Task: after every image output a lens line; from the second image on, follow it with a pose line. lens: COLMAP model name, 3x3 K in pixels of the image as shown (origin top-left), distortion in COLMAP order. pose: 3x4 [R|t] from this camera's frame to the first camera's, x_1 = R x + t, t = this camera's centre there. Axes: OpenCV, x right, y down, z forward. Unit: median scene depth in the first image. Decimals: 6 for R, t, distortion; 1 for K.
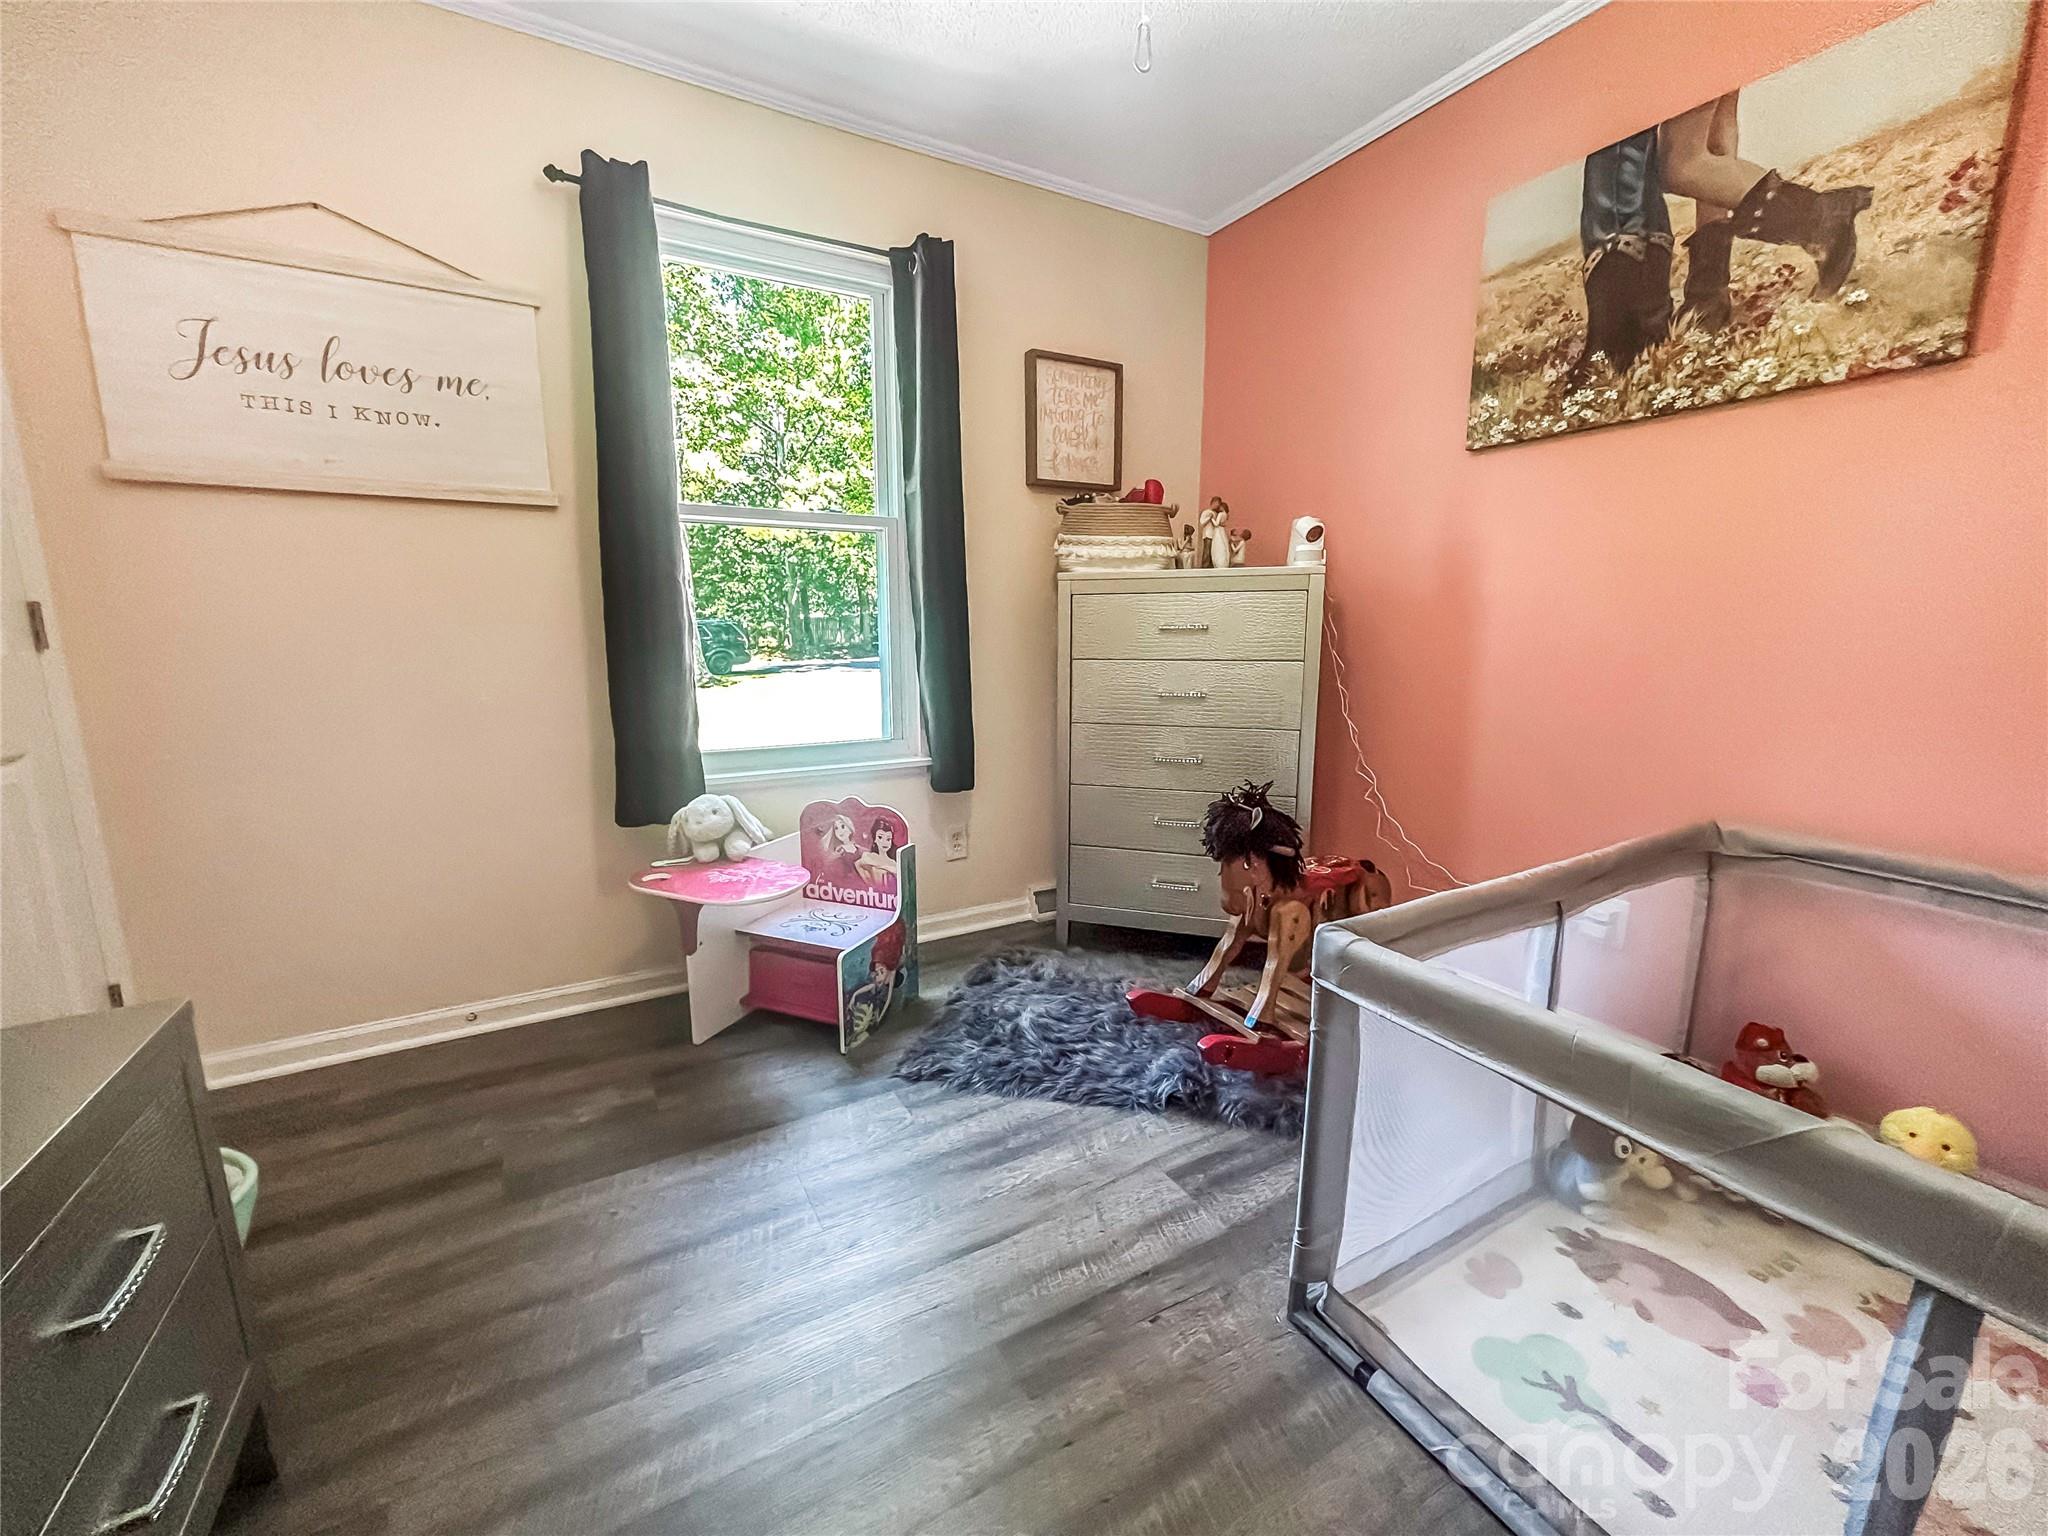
lens RADIAL K [[812.8, 0, 1033.5], [0, 812.8, 768.5], [0, 0, 1]] dist [-0.000833, 0.000107]
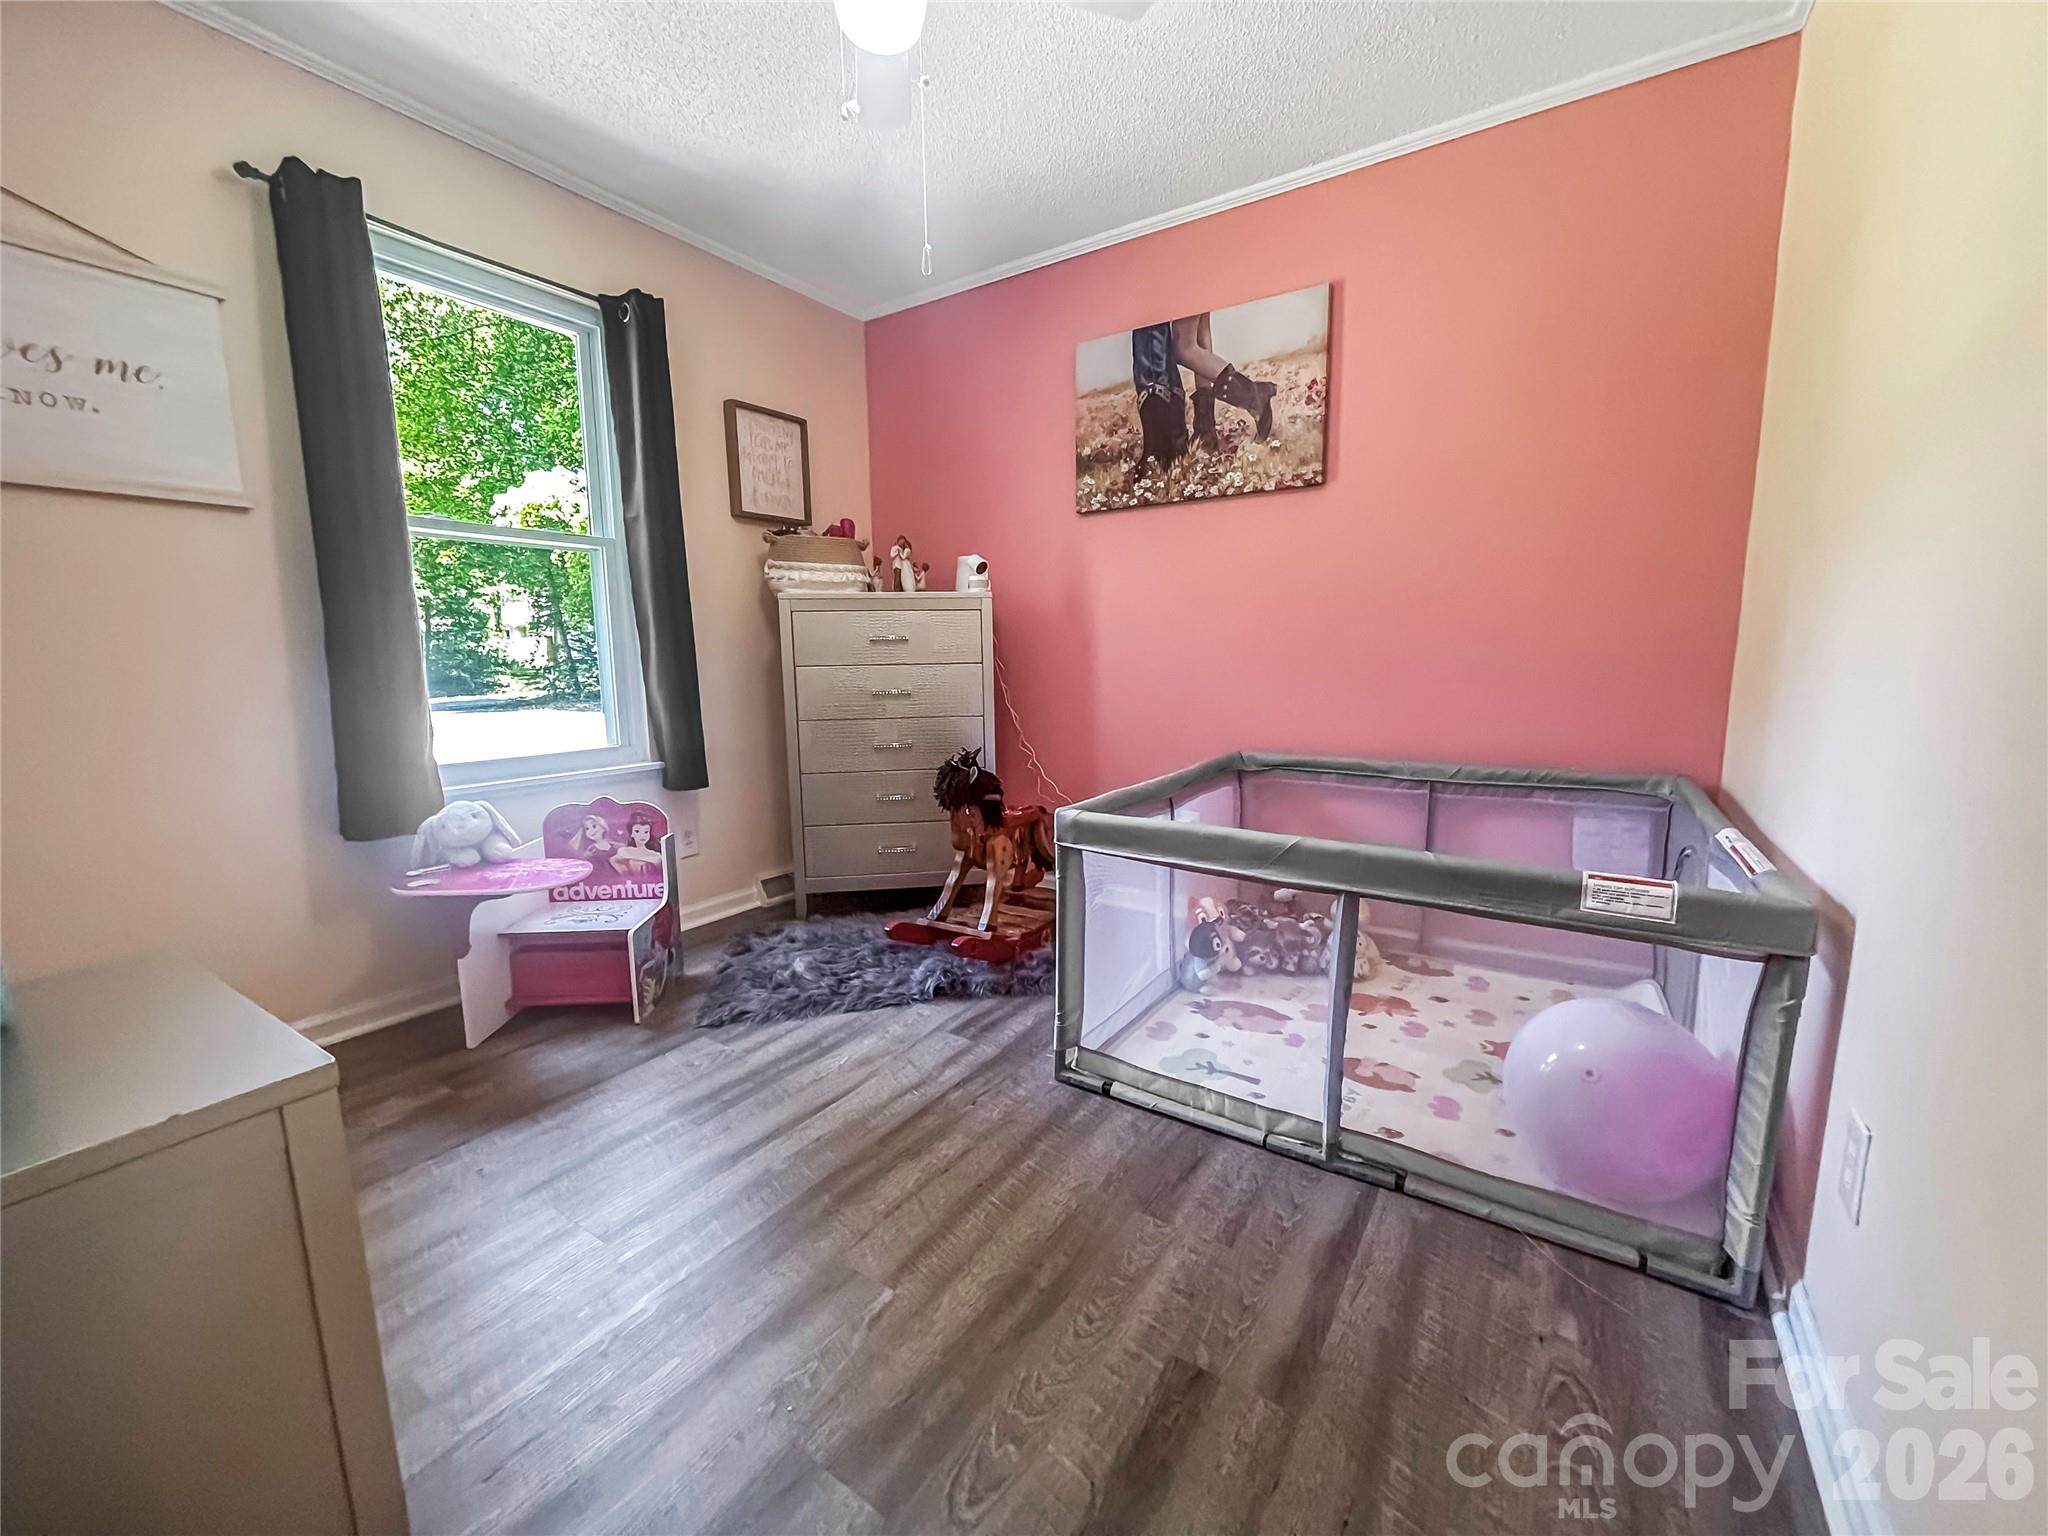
lens RADIAL K [[812.8, 0, 1020.9], [0, 812.8, 771.6], [0, 0, 1]] dist [-0.000833, 0.000107]
pose [[0.894454, -0.074087, 0.440980, -0.234198], [0.090858, 0.995719, -0.017004, 0.081367], [-0.437833, 0.055276, 0.897356, -0.228028]]
